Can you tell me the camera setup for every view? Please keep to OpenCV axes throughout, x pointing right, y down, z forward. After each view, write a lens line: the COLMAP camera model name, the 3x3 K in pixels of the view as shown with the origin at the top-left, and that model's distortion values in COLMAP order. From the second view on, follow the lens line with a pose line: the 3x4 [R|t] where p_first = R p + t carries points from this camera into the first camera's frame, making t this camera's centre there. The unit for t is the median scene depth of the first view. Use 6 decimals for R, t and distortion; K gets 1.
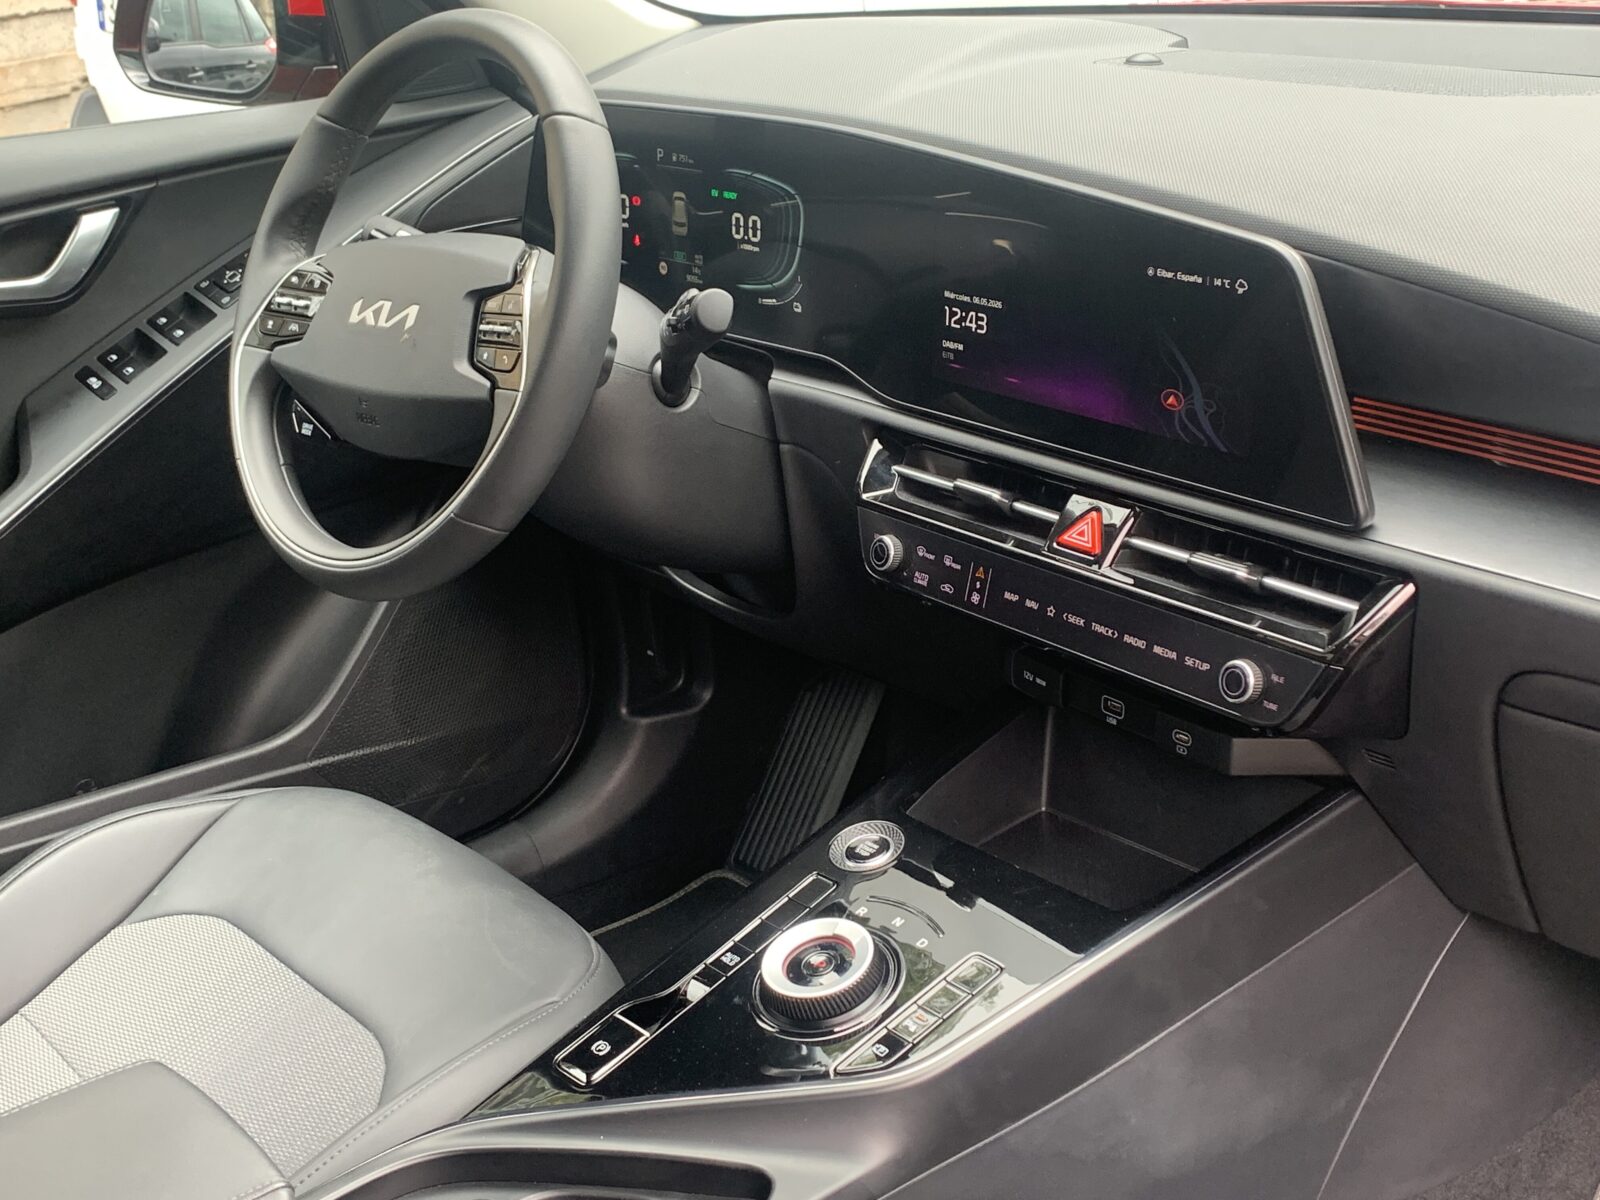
lens RADIAL K [[1945.2, 0, 800.0], [0, 1945.2, 600.0], [0, 0, 1]] dist [0.003376, 0.004001]
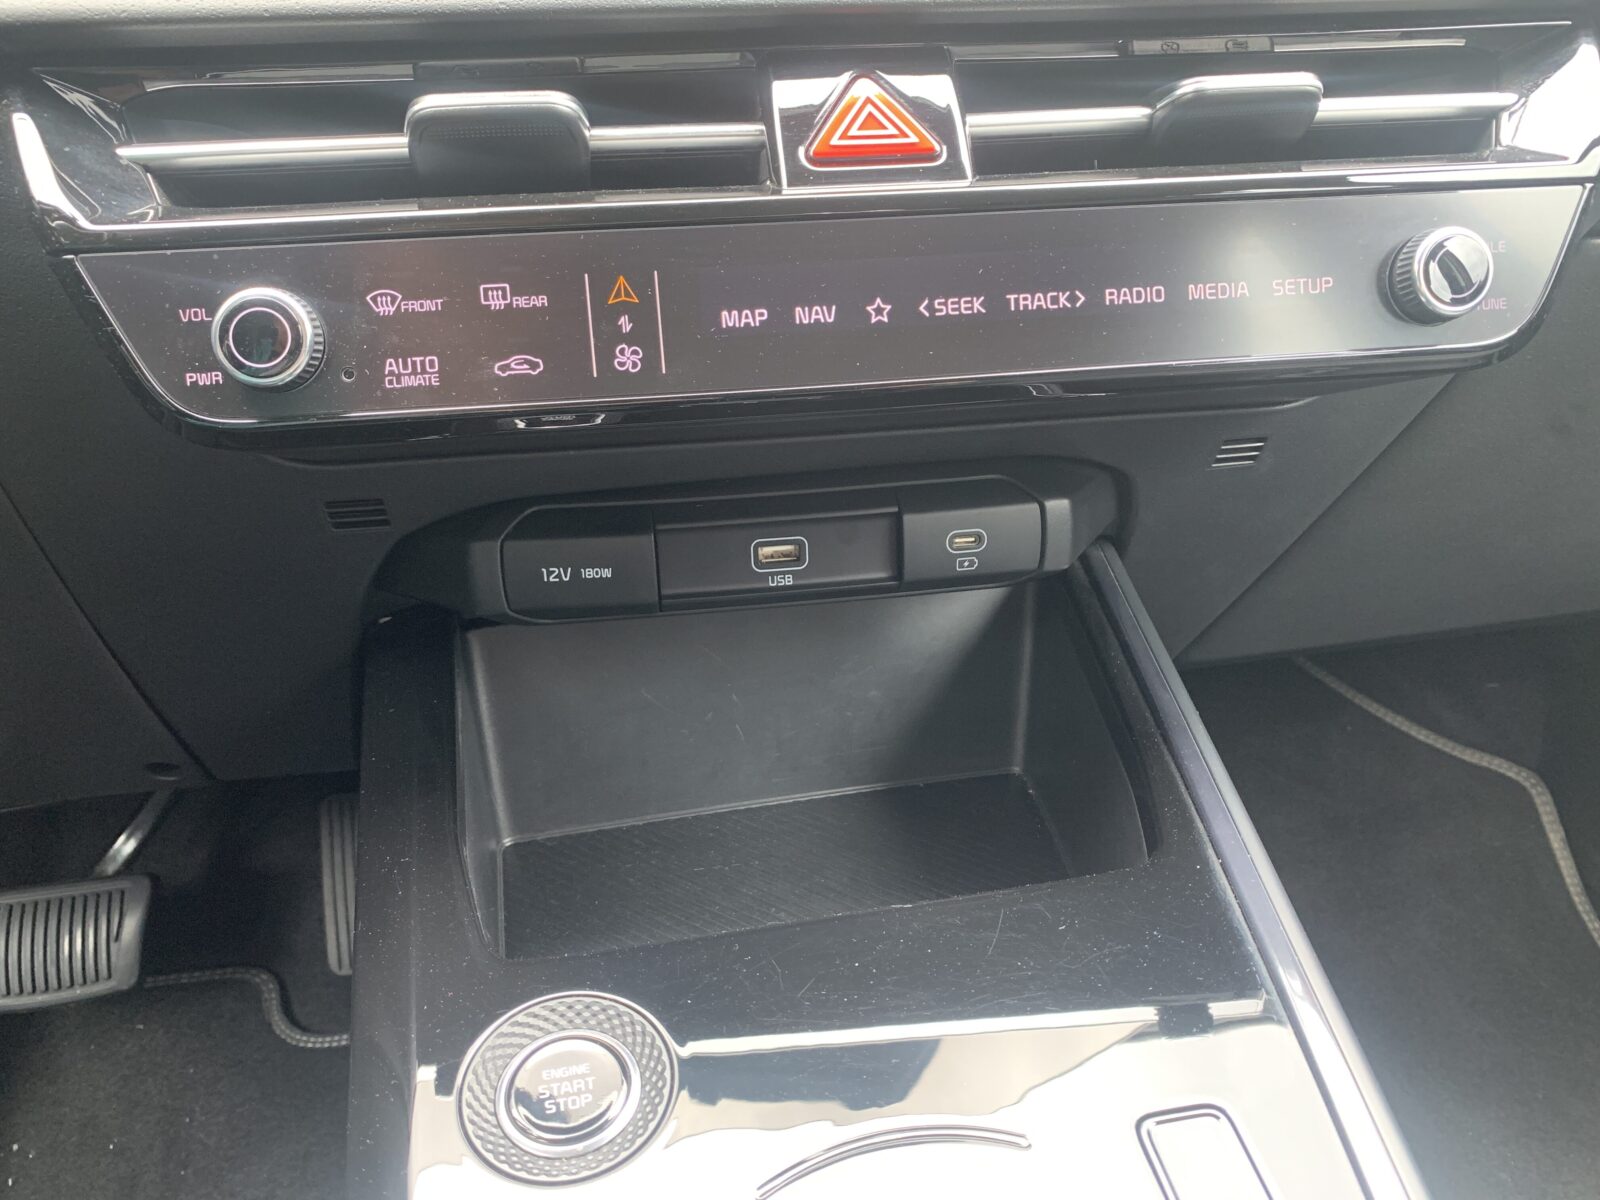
lens RADIAL K [[1262.7, 0, 787.5], [0, 1262.7, 598.6], [0, 0, 1]] dist [0.103773, -0.291252]
pose [[0.478658, -0.294901, 0.826995, -0.124647], [0.309189, 0.938186, 0.155595, 0.014916], [-0.821760, 0.181221, 0.540250, 0.842654]]
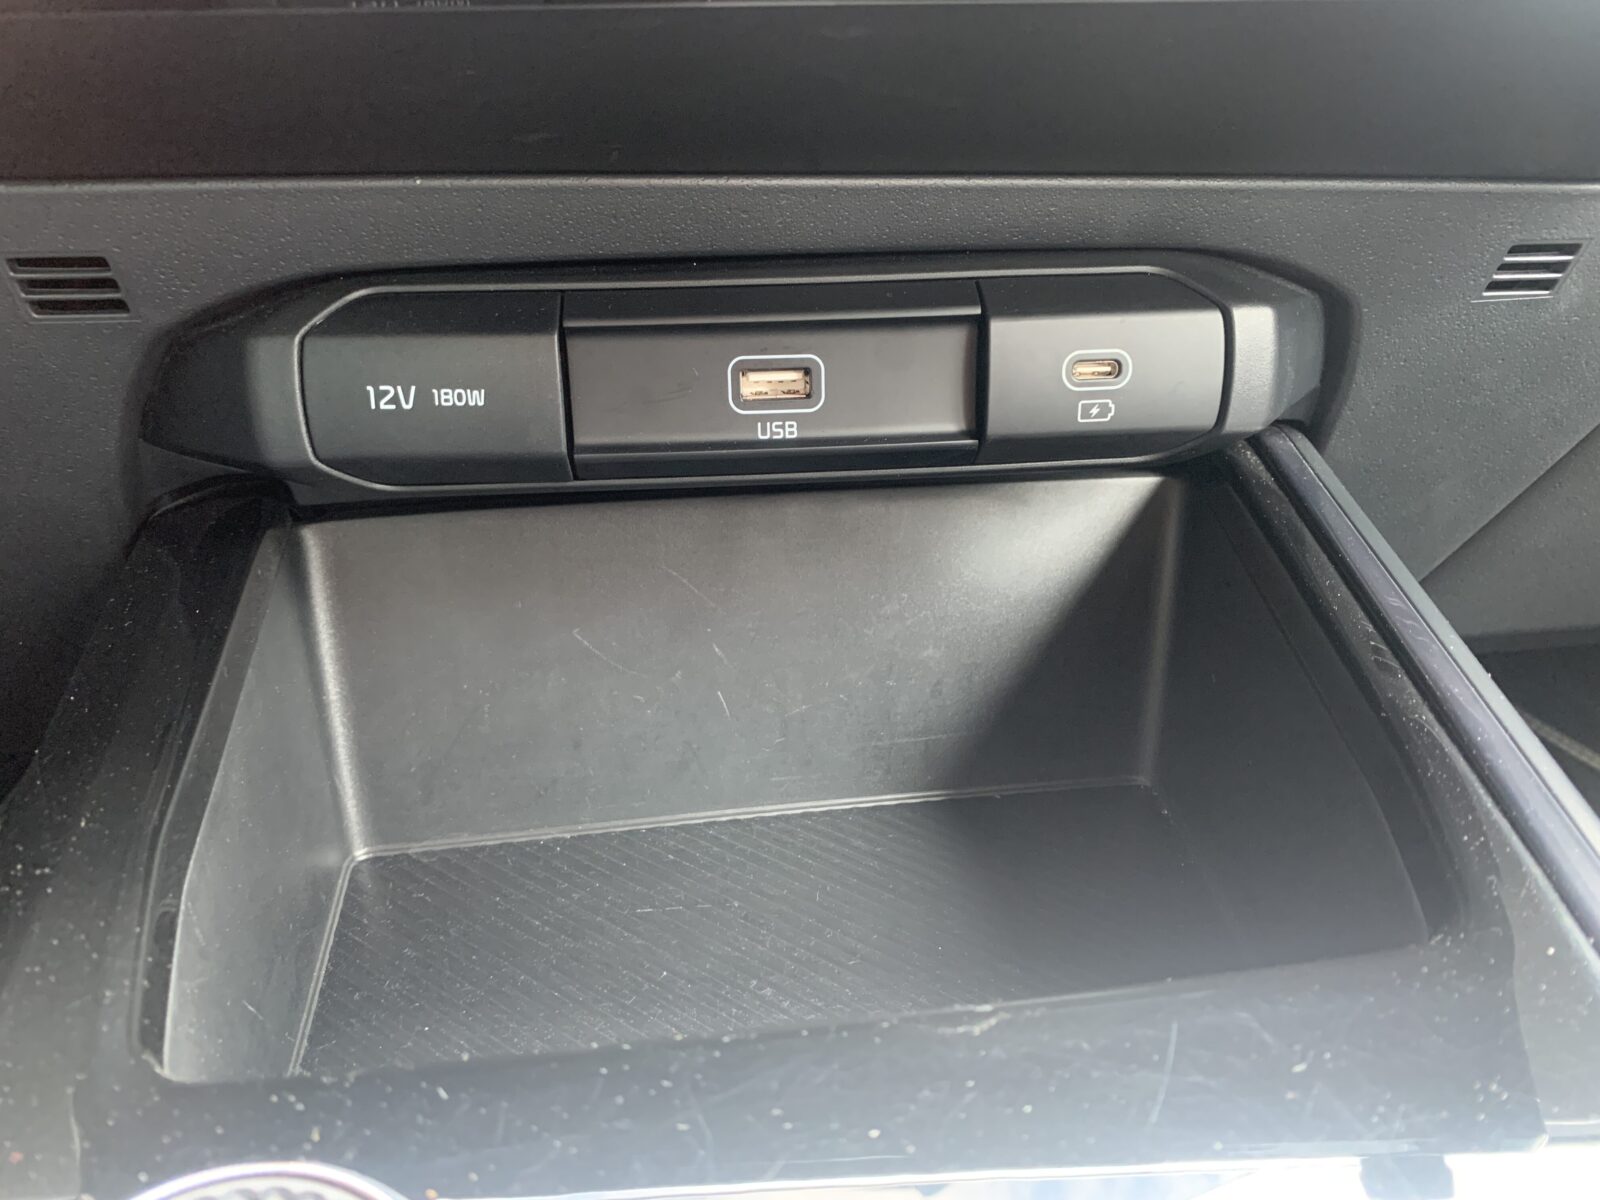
lens RADIAL K [[1262.7, 0, 787.5], [0, 1262.7, 598.6], [0, 0, 1]] dist [0.103773, -0.291252]
pose [[0.526742, -0.258377, 0.809805, -0.009057], [0.284500, 0.951327, 0.118476, 0.066367], [-0.801001, 0.167984, 0.574612, 0.916407]]
